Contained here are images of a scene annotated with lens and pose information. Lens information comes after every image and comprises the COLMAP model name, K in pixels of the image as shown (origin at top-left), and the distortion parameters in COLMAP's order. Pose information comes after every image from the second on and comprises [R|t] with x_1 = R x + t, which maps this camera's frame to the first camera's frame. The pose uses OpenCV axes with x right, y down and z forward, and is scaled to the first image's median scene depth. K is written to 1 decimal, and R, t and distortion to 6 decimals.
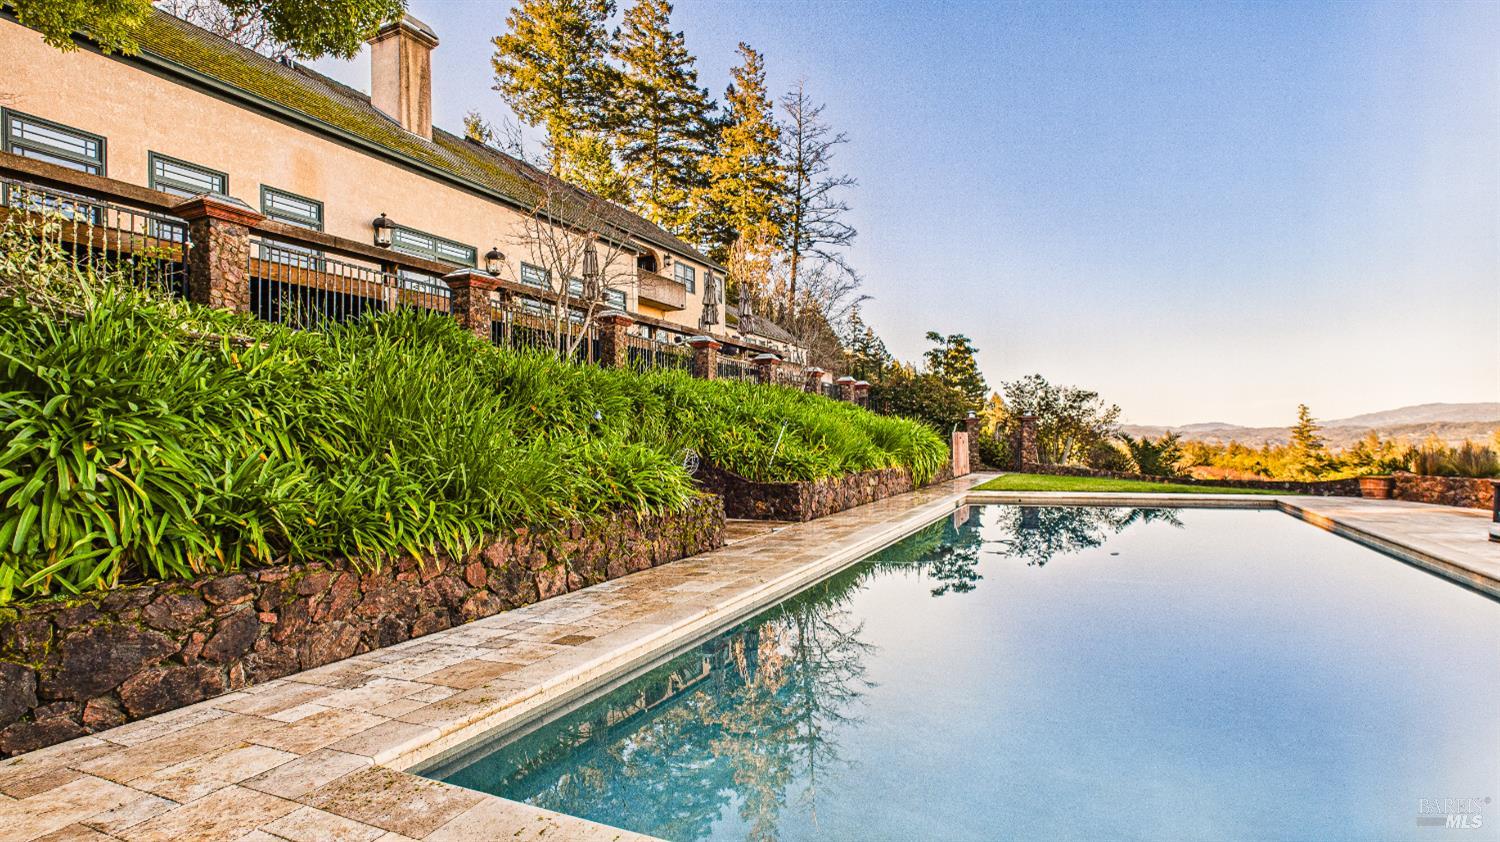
lens RADIAL K [[724.3, 0, 750.0], [0, 724.3, 421.0], [0, 0, 1]] dist [-0.002929, -0.000146]
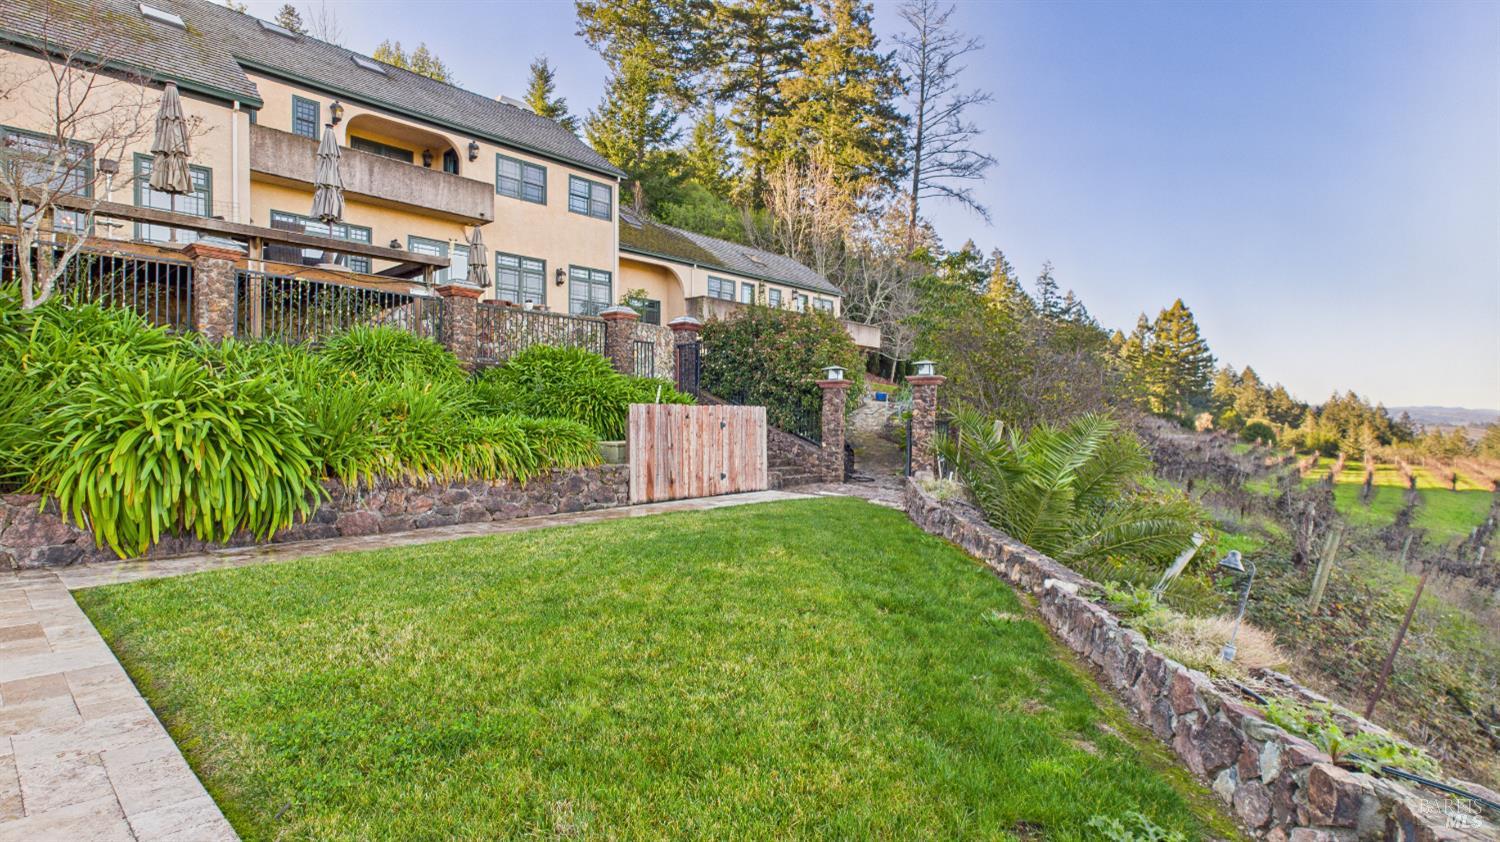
lens RADIAL K [[724.3, 0, 750.0], [0, 724.3, 421.0], [0, 0, 1]] dist [-0.002929, -0.000146]
pose [[0.961109, 0.016603, -0.275670, 0.134127], [-0.007551, 0.999398, 0.033865, 0.001321], [0.276066, -0.030466, 0.960656, 0.175232]]
